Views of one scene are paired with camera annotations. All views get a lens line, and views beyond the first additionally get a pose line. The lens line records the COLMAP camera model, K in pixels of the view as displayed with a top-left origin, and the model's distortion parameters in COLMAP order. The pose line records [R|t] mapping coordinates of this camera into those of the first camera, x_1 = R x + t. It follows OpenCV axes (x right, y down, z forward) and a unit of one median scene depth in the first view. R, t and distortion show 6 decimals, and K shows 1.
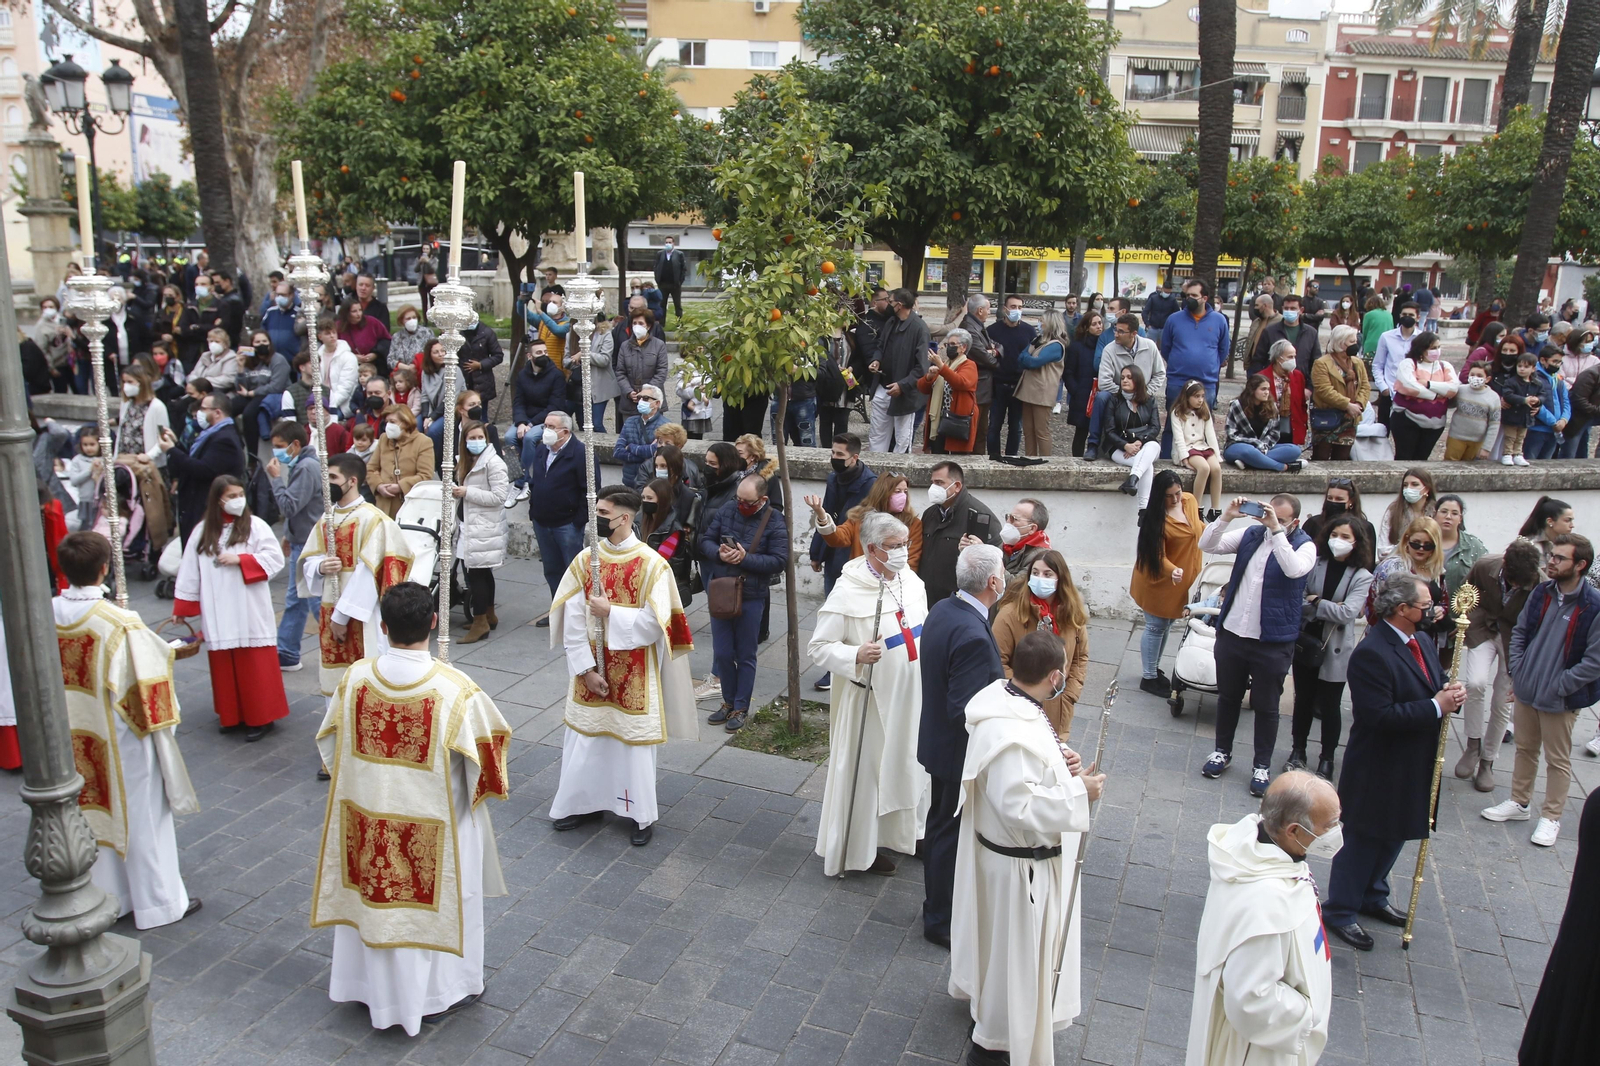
lens RADIAL K [[1207.2, 0, 800.0], [0, 1207.2, 533.0], [0, 0, 1]] dist [-0.087926, 0.051805]
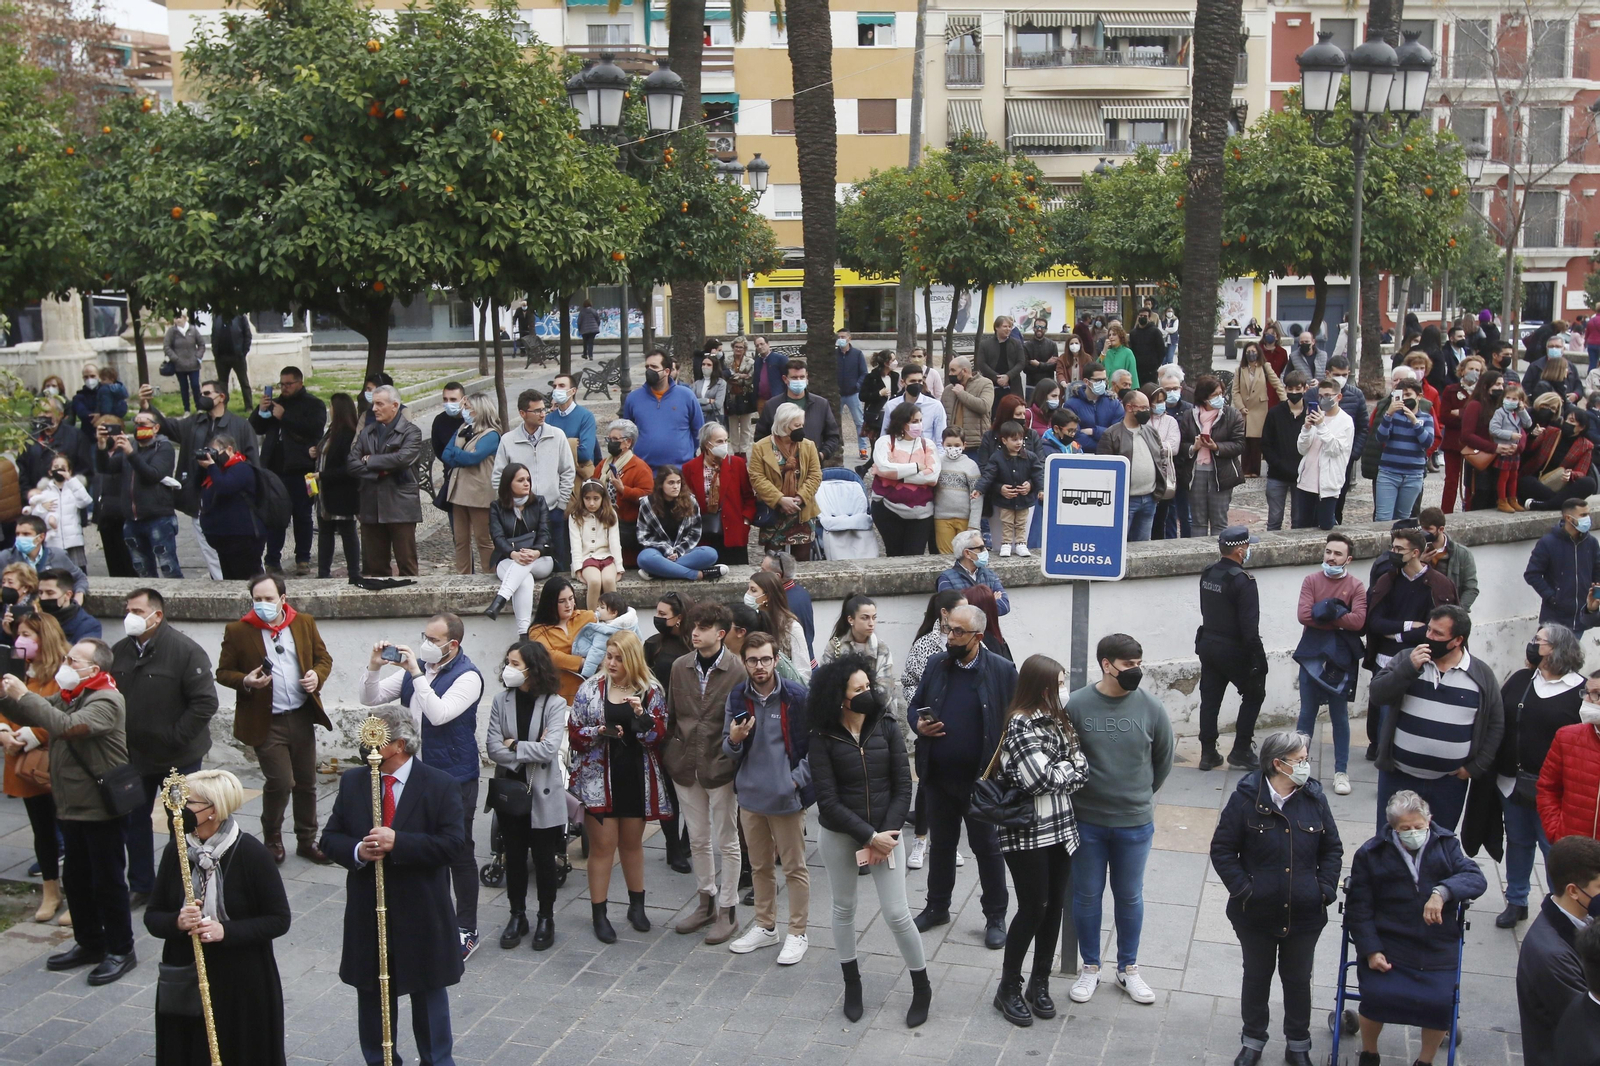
lens RADIAL K [[1696.7, 0, 800.0], [0, 1696.7, 533.0], [0, 0, 1]] dist [-0.054212, 0.053975]
pose [[0.997219, -0.047148, 0.057718, 0.359162], [0.051419, 0.995864, -0.074902, 0.007336], [-0.053948, 0.077662, 0.995519, -0.168100]]
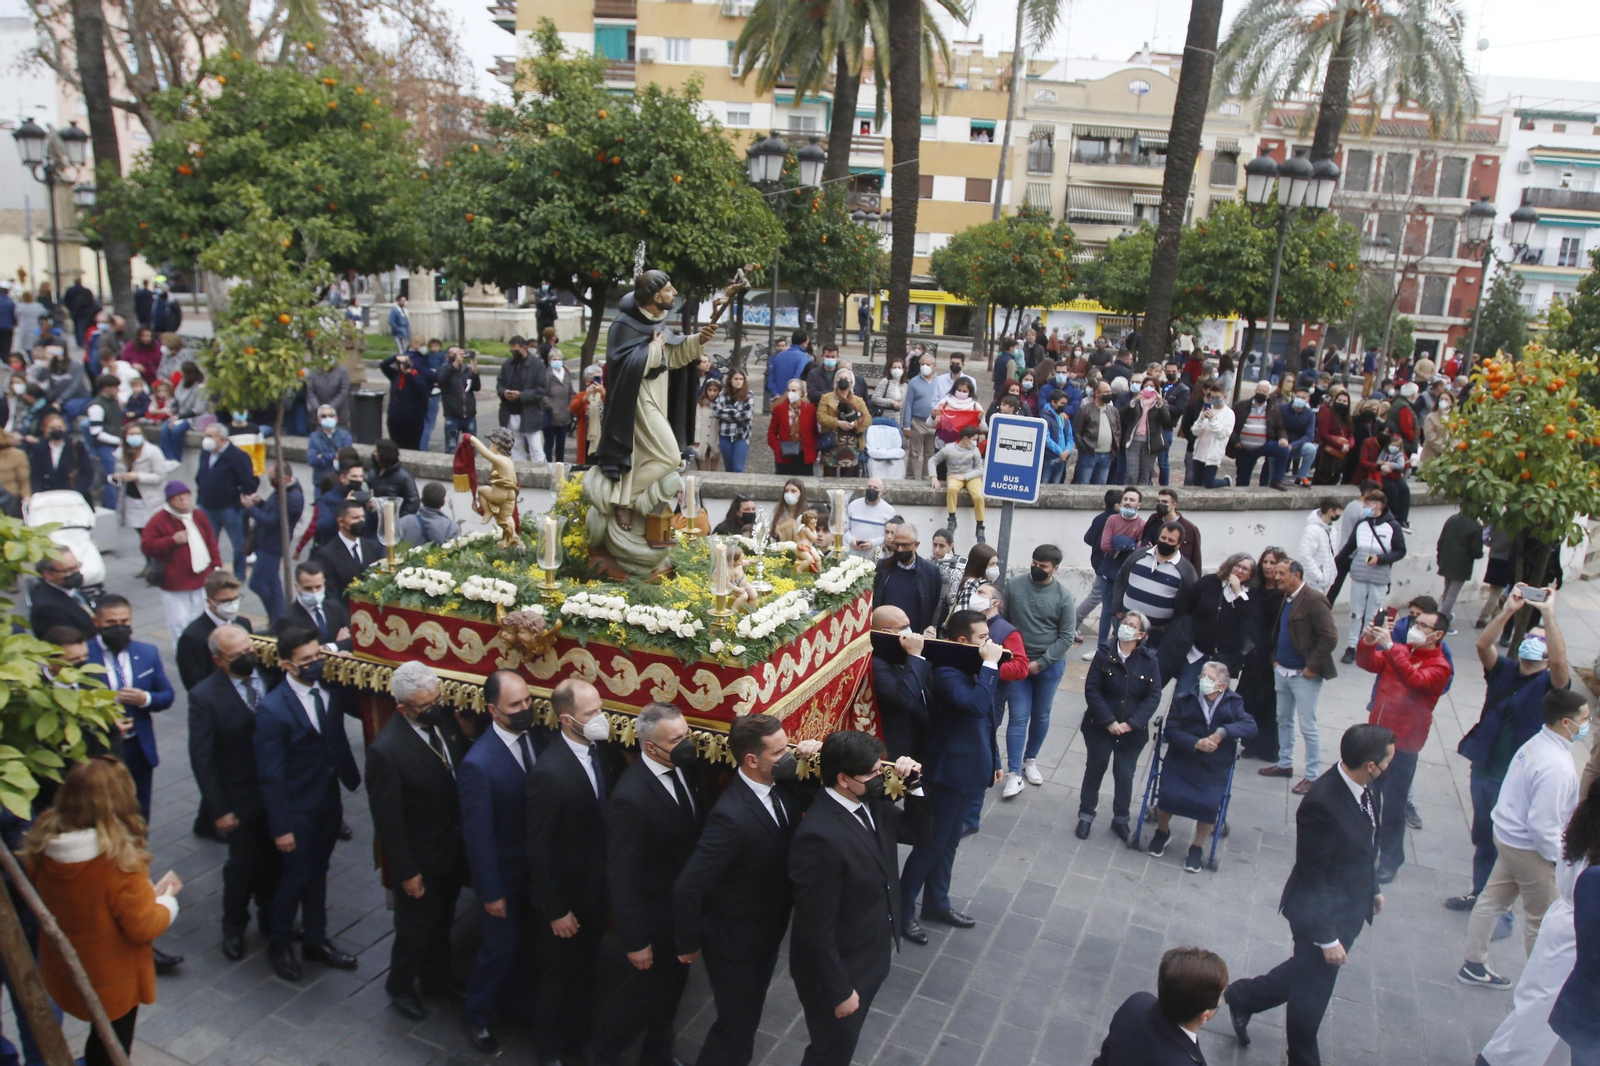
lens RADIAL K [[1126.6, 0, 800.0], [0, 1126.6, 533.0], [0, 0, 1]] dist [-0.083878, 0.038455]
pose [[0.998339, 0.041321, -0.040140, 0.420005], [-0.041947, 0.999009, -0.014865, 0.015949], [0.039486, 0.016524, 0.999083, -0.166766]]
